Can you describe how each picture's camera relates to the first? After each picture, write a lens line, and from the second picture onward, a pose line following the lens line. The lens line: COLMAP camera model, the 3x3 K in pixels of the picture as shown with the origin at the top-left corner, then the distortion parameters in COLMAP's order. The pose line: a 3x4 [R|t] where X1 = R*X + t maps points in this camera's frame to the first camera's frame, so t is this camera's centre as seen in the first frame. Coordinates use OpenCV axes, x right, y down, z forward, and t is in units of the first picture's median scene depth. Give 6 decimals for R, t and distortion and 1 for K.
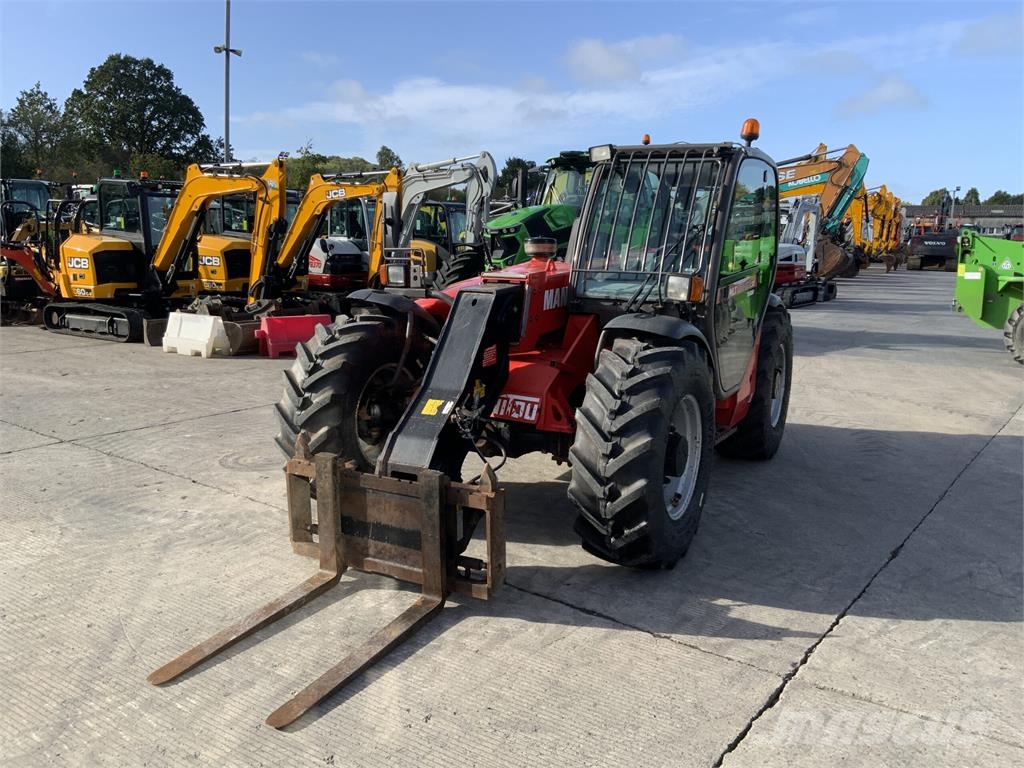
lens RADIAL K [[845.0, 0, 510.7], [0, 845.0, 376.3], [0, 0, 1]] dist [0.108496, -0.224056]
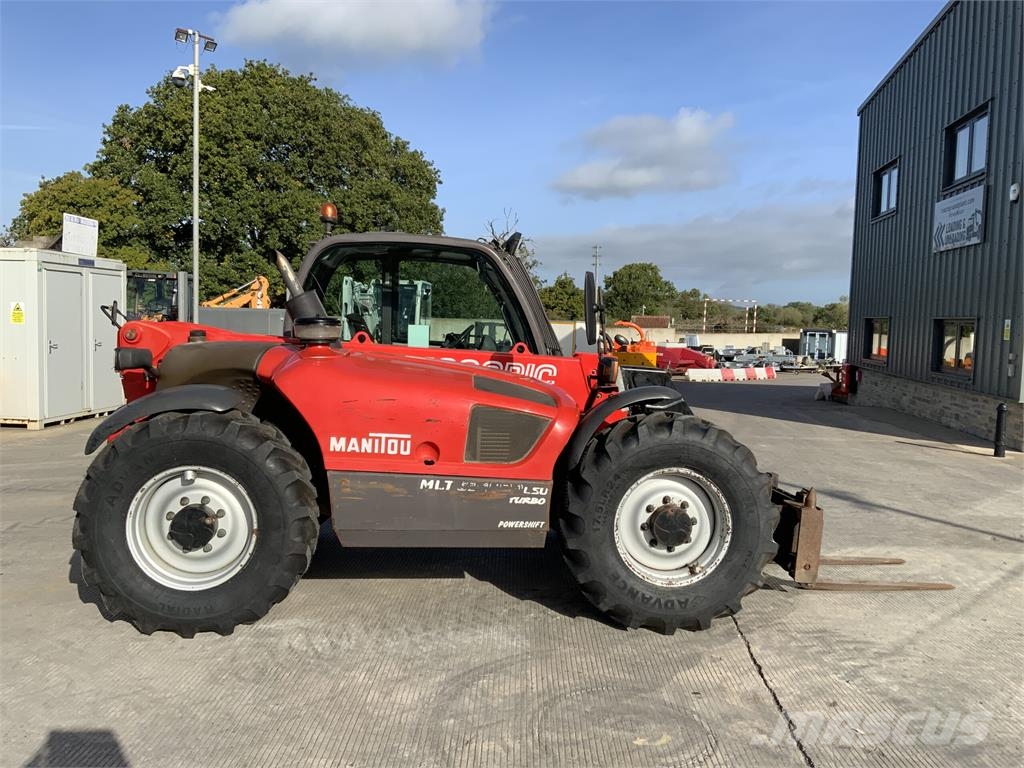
lens RADIAL K [[845.0, 0, 510.7], [0, 845.0, 376.3], [0, 0, 1]] dist [0.108496, -0.224056]
pose [[-0.545771, -0.083535, 0.833760, -1.099681], [0.101890, 0.981019, 0.164985, -0.366903], [-0.831717, 0.174996, -0.526901, 2.116056]]
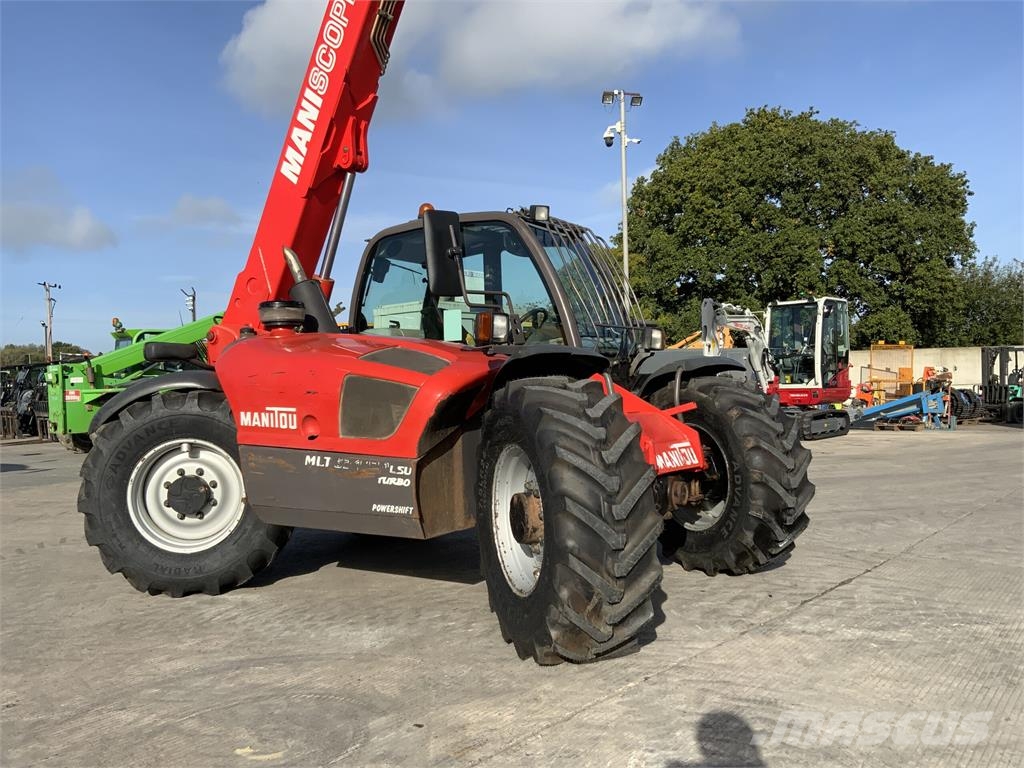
lens RADIAL K [[845.0, 0, 510.7], [0, 845.0, 376.3], [0, 0, 1]] dist [0.108496, -0.224056]
pose [[0.081386, -0.016168, 0.996551, -1.154284], [0.191774, 0.981439, 0.000261, -0.107069], [-0.978059, 0.191091, 0.082976, 1.284501]]
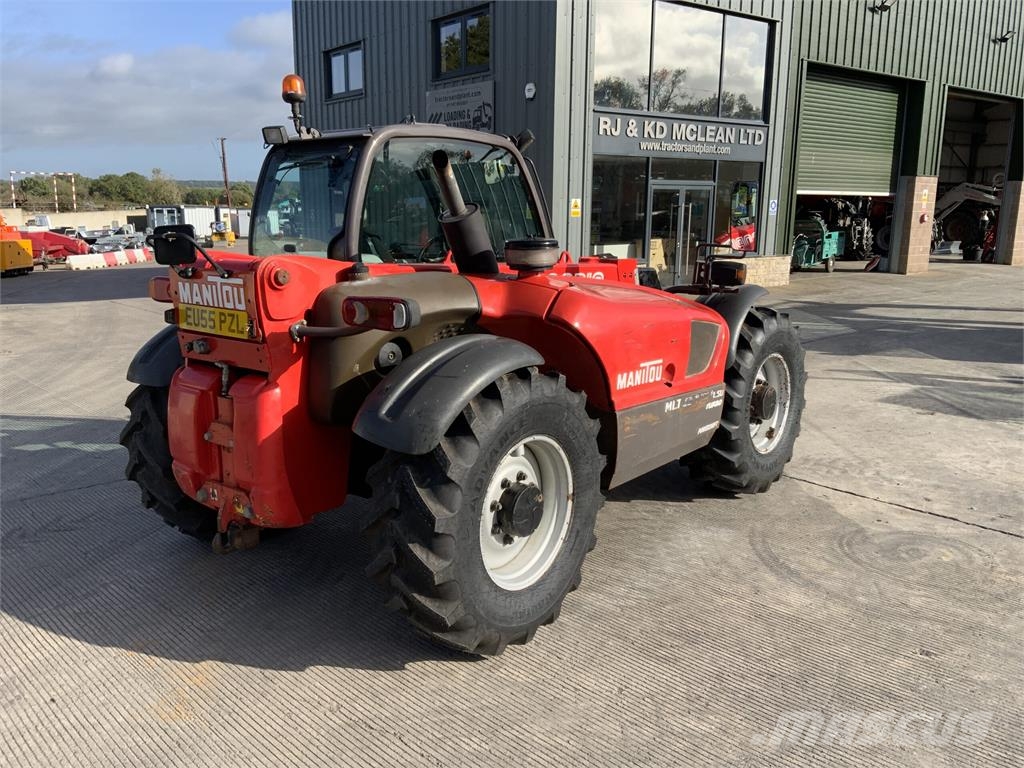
lens RADIAL K [[845.0, 0, 510.7], [0, 845.0, 376.3], [0, 0, 1]] dist [0.108496, -0.224056]
pose [[-0.981470, -0.055435, 0.183421, -0.109362], [0.013470, 0.934908, 0.354633, -0.482265], [-0.191141, 0.350533, -0.916838, 2.676961]]
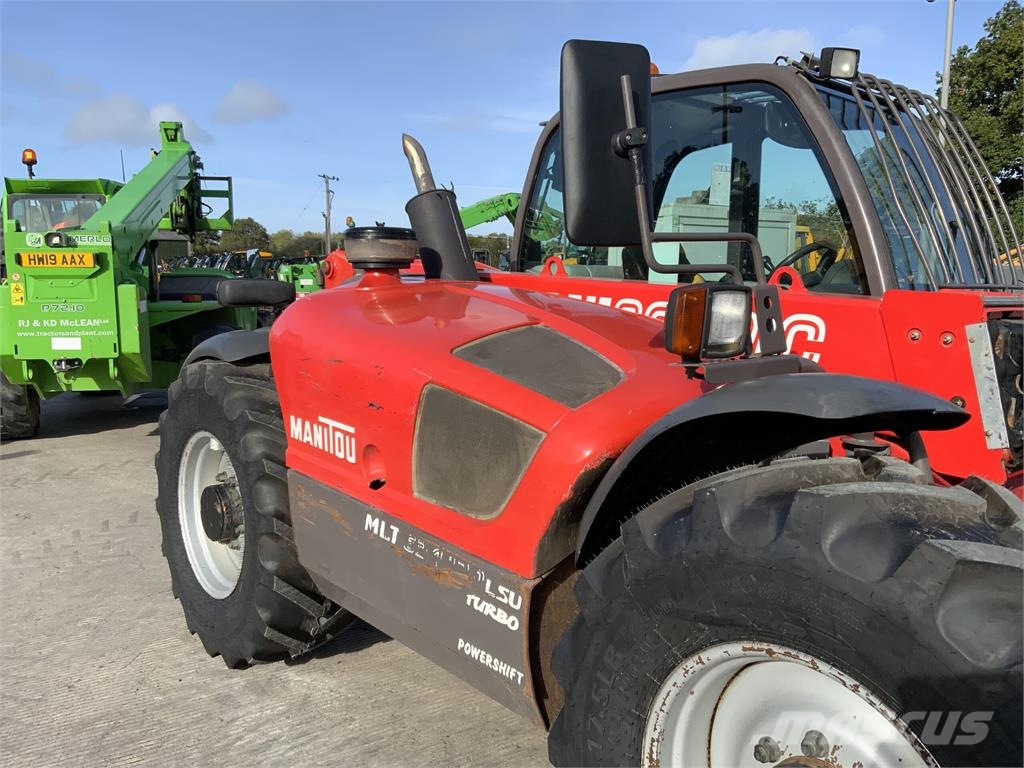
lens RADIAL K [[850.0, 0, 510.0], [0, 850.0, 372.5], [0, 0, 1]] dist [0.110421, -0.192994]
pose [[0.375072, -0.115086, 0.919824, -0.619979], [0.146610, 0.987140, 0.063726, -0.181979], [-0.915329, 0.110953, 0.387121, 1.303382]]
